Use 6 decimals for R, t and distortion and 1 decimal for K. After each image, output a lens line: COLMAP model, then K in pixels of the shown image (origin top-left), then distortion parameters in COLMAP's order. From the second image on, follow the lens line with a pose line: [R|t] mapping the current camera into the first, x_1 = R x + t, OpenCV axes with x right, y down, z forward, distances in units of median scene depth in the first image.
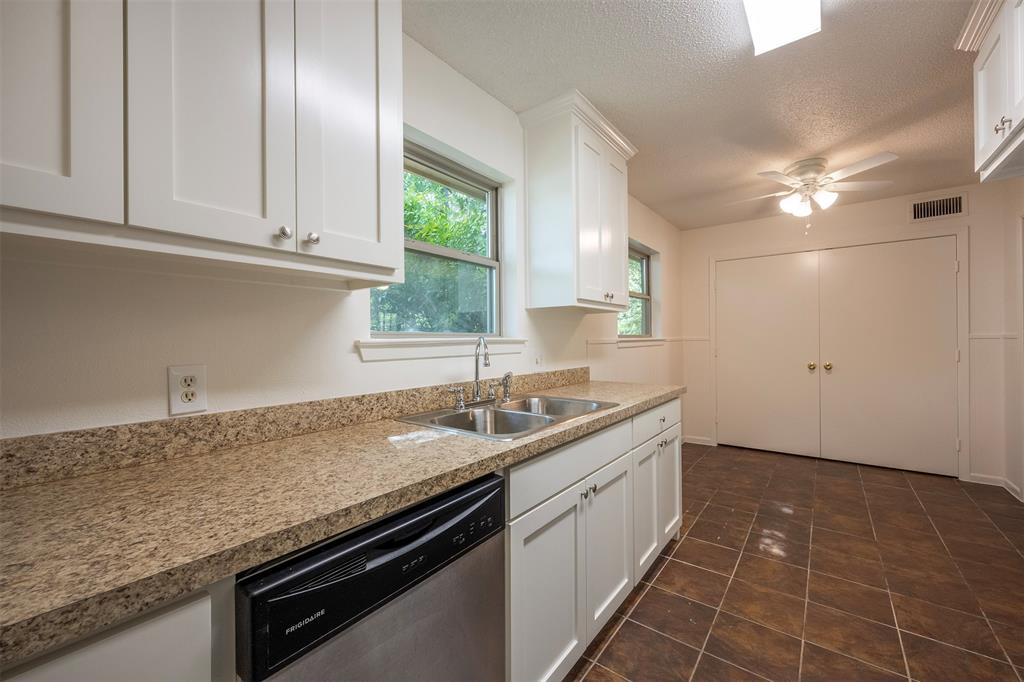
lens RADIAL K [[404.3, 0, 512.7], [0, 404.3, 339.0], [0, 0, 1]] dist [-0.000513, -0.000125]
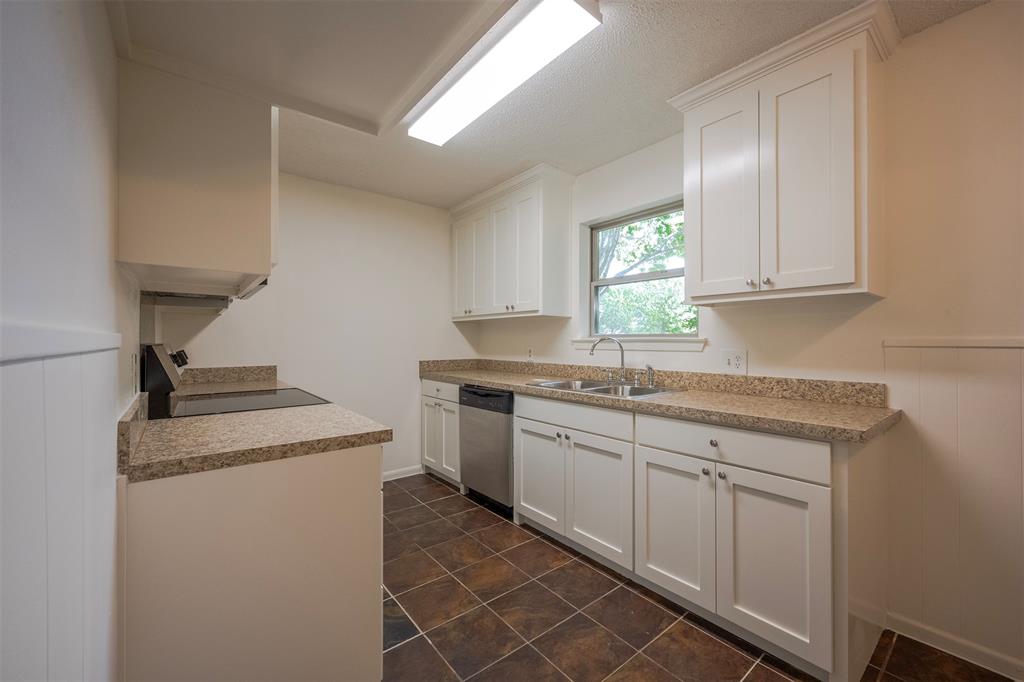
lens RADIAL K [[404.3, 0, 512.7], [0, 404.3, 339.0], [0, 0, 1]] dist [-0.000513, -0.000125]
pose [[-0.228214, 0.005070, -0.973598, 1.735785], [0.003399, 0.999984, 0.004411, -0.008359], [0.973605, -0.002302, -0.228228, 1.149326]]
